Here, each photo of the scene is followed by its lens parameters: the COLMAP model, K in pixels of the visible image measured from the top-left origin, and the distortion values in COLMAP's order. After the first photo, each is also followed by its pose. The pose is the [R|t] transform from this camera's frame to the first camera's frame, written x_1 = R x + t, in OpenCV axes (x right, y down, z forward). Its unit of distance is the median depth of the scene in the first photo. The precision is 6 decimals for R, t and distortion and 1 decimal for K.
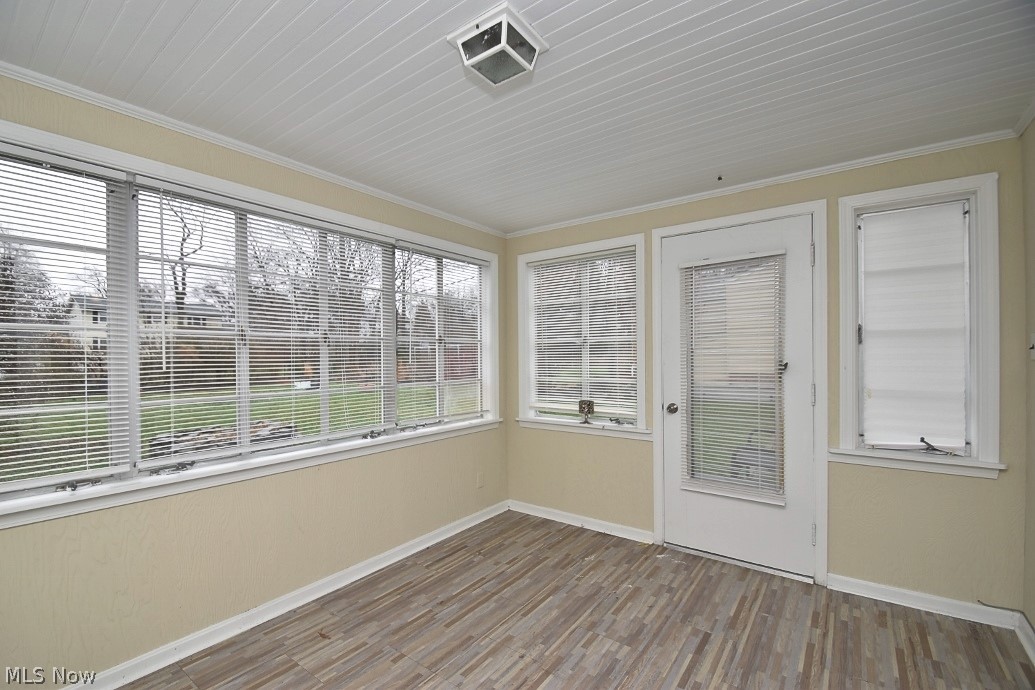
lens RADIAL K [[452.5, 0, 501.3], [0, 452.5, 359.8], [0, 0, 1]] dist [0.016287, -0.017677]
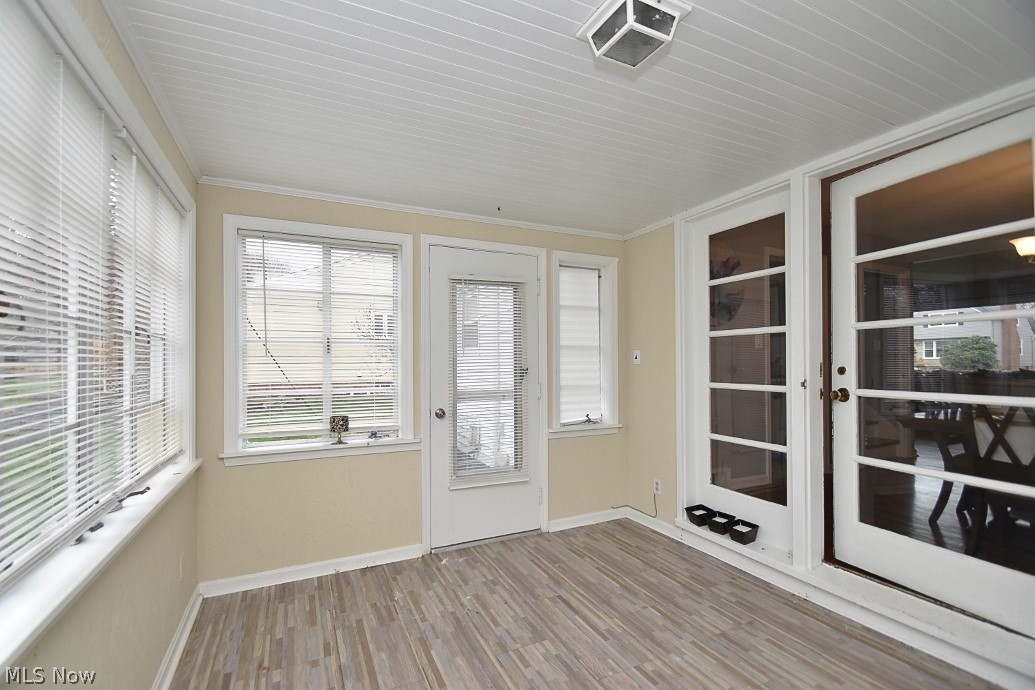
lens RADIAL K [[452.5, 0, 501.3], [0, 452.5, 359.8], [0, 0, 1]] dist [0.016287, -0.017677]
pose [[0.458126, 0.011565, 0.888812, -0.508316], [0.007946, 0.999822, -0.017105, 0.005013], [-0.888852, 0.014898, 0.457952, 0.442095]]
